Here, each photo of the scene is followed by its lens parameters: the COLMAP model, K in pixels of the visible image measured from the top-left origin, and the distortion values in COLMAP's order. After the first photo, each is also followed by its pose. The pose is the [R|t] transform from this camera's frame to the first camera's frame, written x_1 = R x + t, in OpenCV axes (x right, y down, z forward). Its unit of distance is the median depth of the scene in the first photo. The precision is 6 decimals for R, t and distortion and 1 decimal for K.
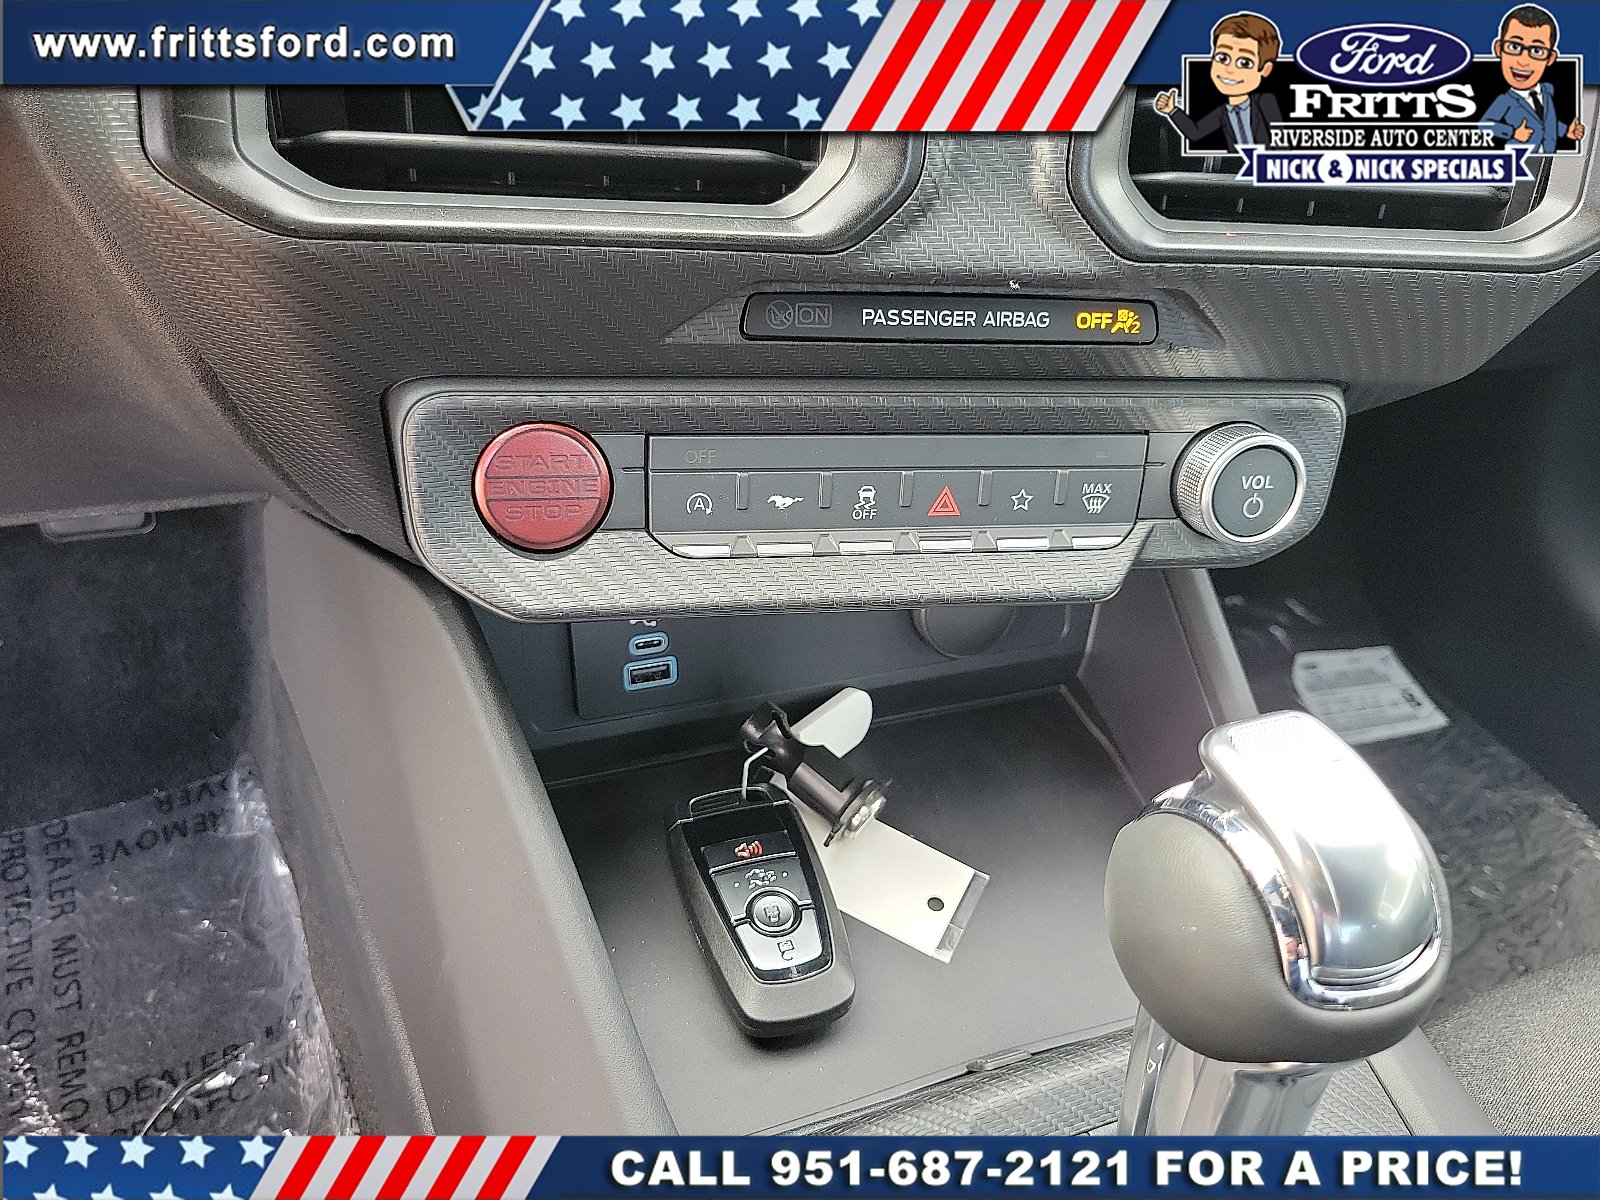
lens RADIAL K [[1222.6, 0, 795.1], [0, 1222.6, 634.0], [0, 0, 1]] dist [0.003837, 0.006344]
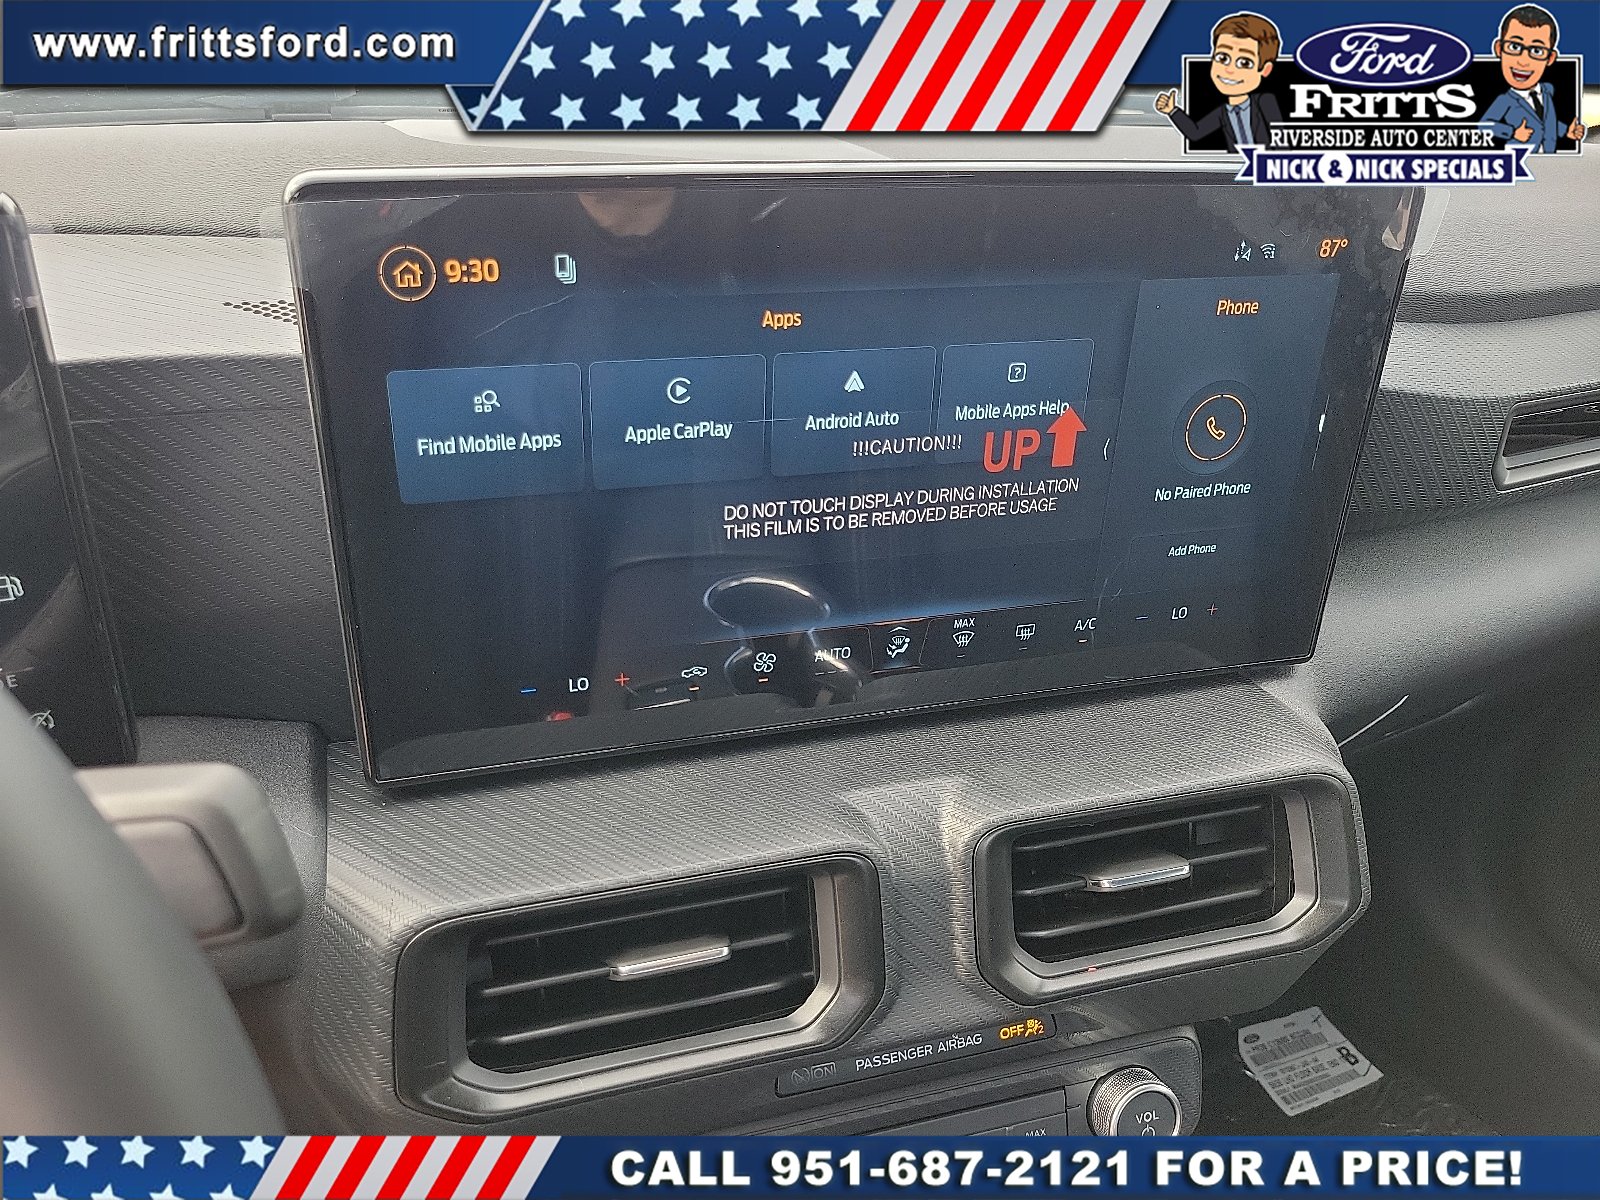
lens RADIAL K [[1235.0, 0, 800.0], [0, 1235.0, 600.0], [0, 0, 1]] dist [0.006581, 0.005119]
pose [[0.989707, -0.123665, 0.072016, -0.042444], [0.138103, 0.957254, -0.254149, -0.366922], [-0.037509, 0.261479, 0.964480, -0.487005]]
